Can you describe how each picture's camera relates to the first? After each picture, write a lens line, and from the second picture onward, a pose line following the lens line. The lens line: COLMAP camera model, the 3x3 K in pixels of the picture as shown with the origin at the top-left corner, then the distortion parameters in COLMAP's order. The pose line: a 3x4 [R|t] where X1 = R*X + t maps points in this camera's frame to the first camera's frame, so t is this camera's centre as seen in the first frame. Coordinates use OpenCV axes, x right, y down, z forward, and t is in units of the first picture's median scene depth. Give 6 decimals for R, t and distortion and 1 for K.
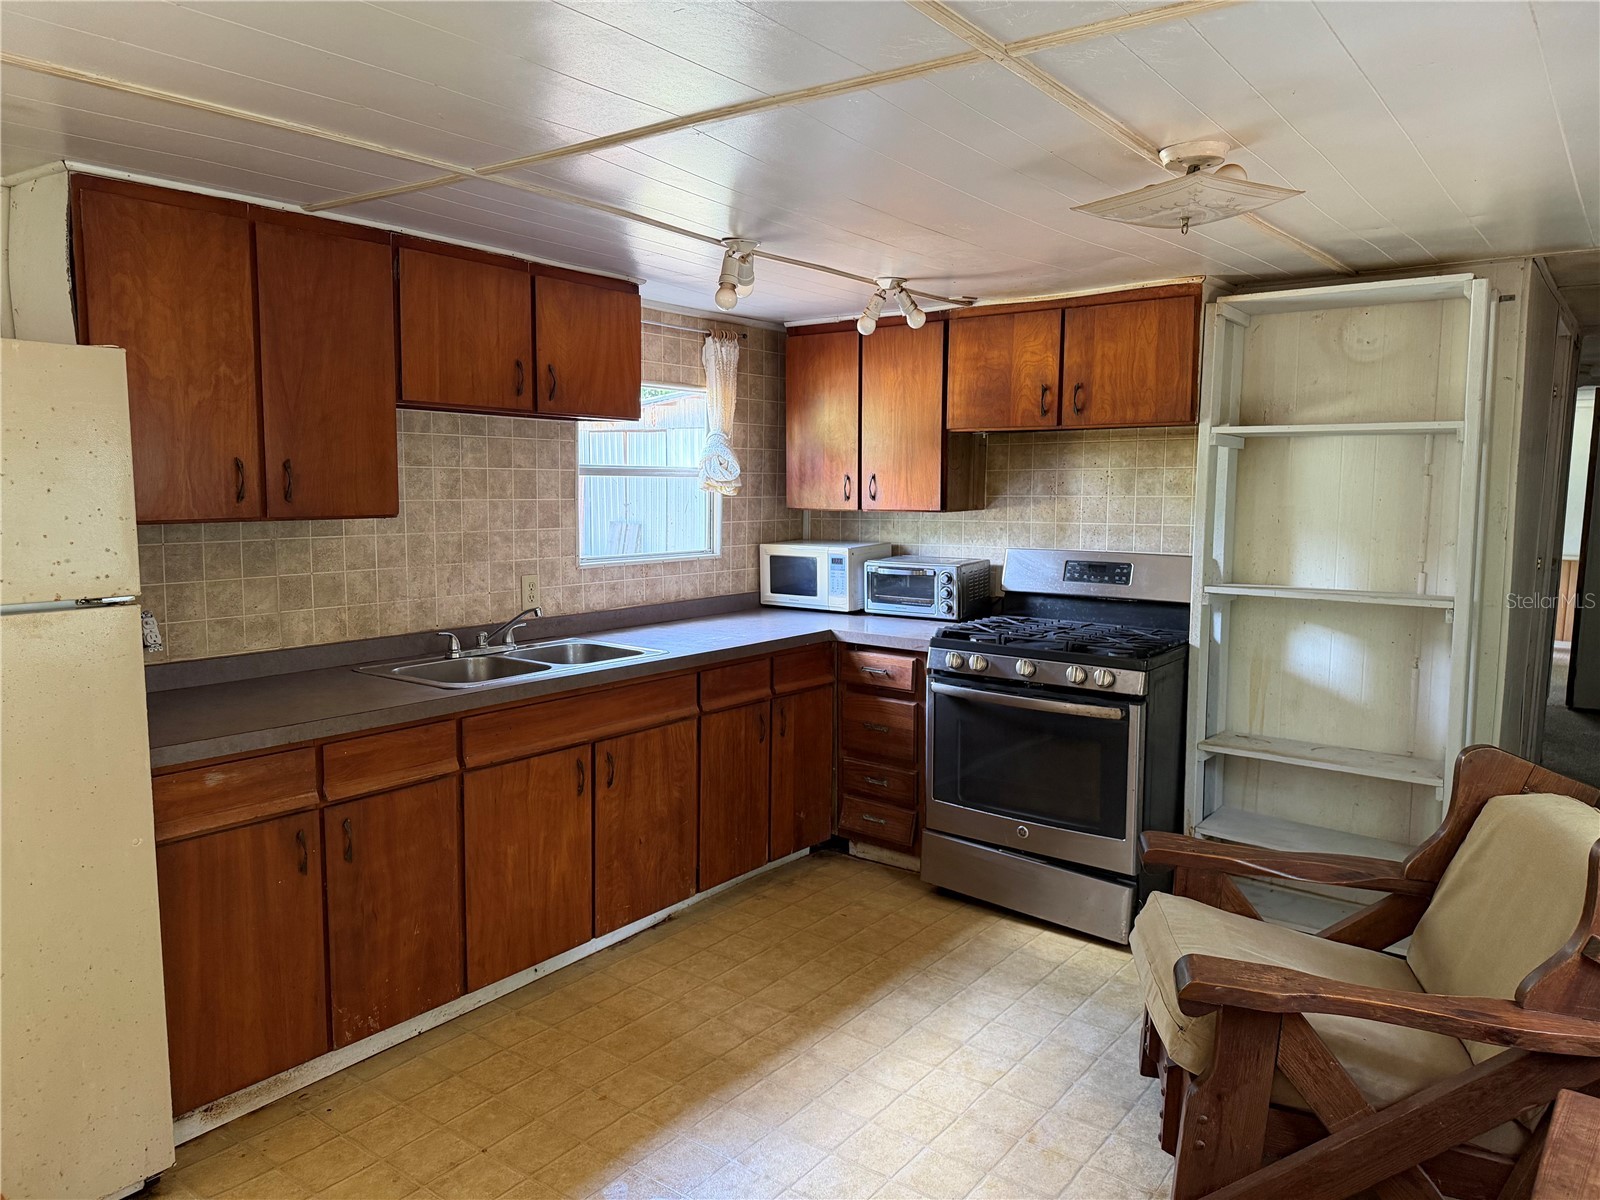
lens RADIAL K [[1109.7, 0, 800.0], [0, 1109.7, 600.0], [0, 0, 1]] dist [0.037493, -0.046752]
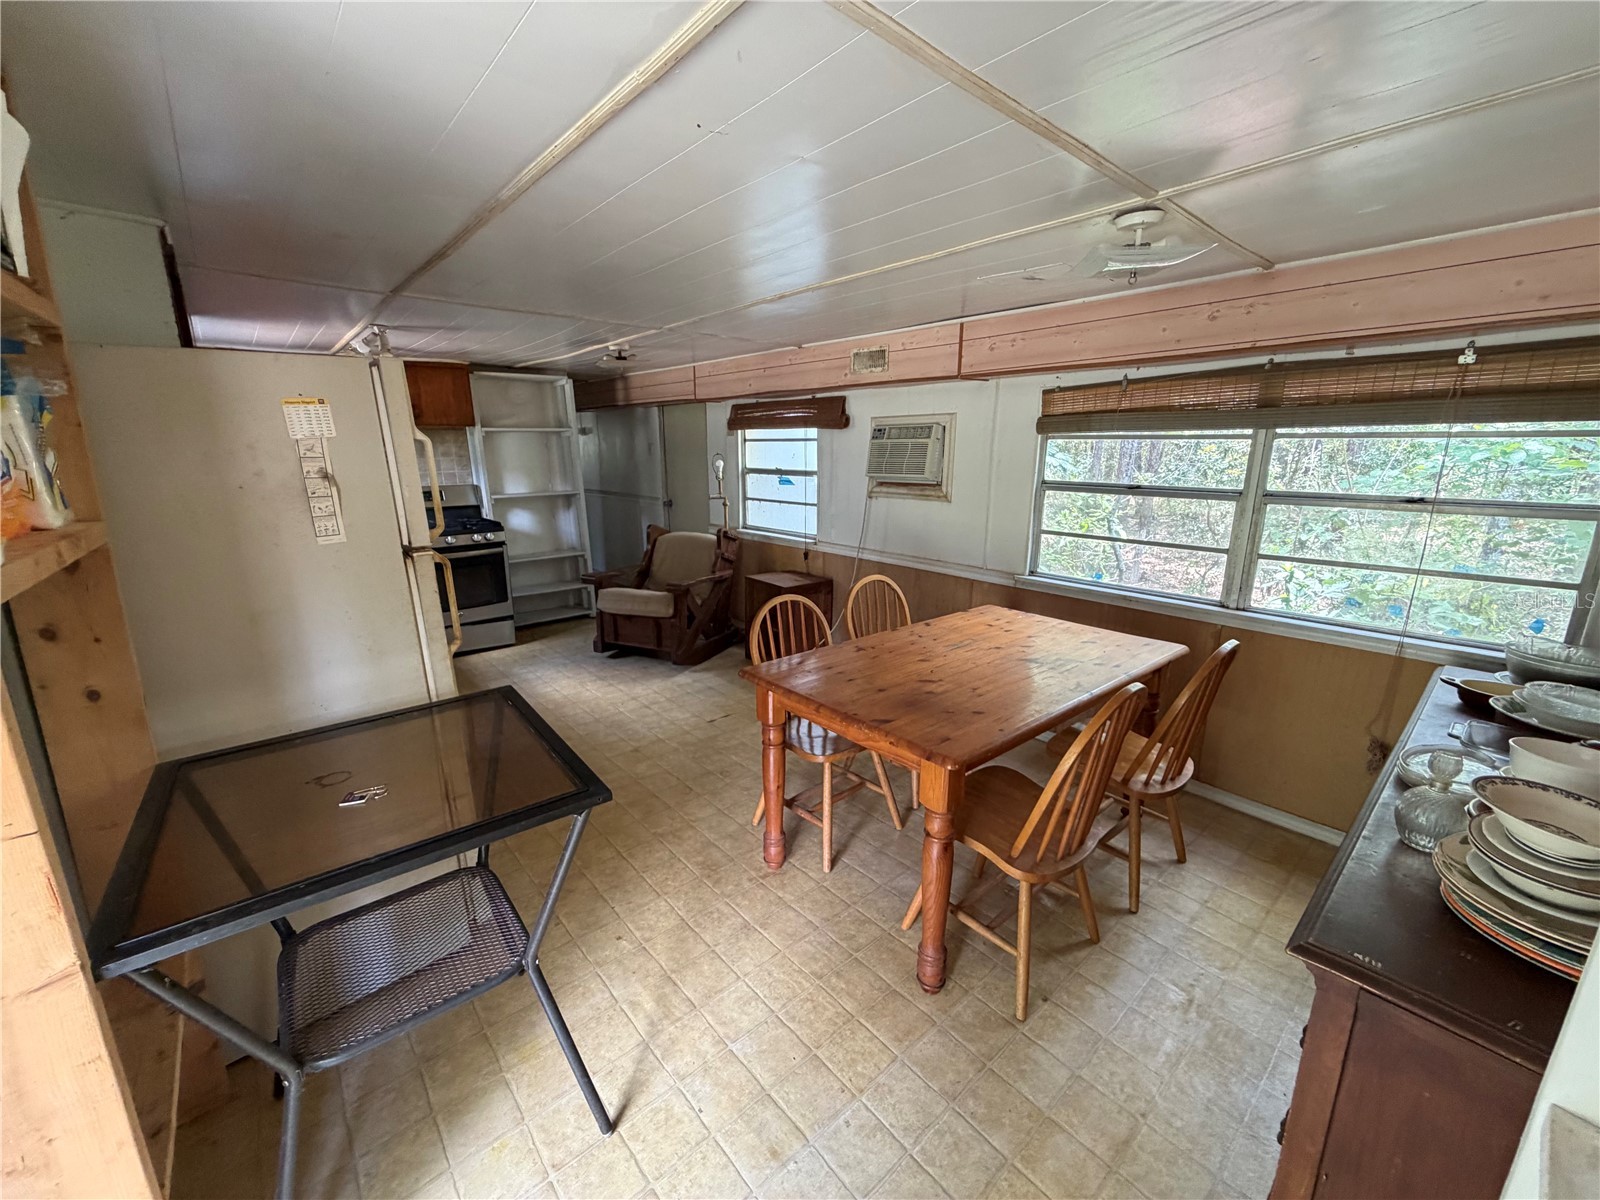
lens RADIAL K [[638.8, 0, 800.0], [0, 638.8, 600.0], [0, 0, 1]] dist [-0.000800, -0.000068]
pose [[0.173242, -0.236043, 0.956175, -0.911152], [0.107408, 0.969593, 0.219895, -0.025691], [-0.979005, 0.064606, 0.193327, 0.099097]]
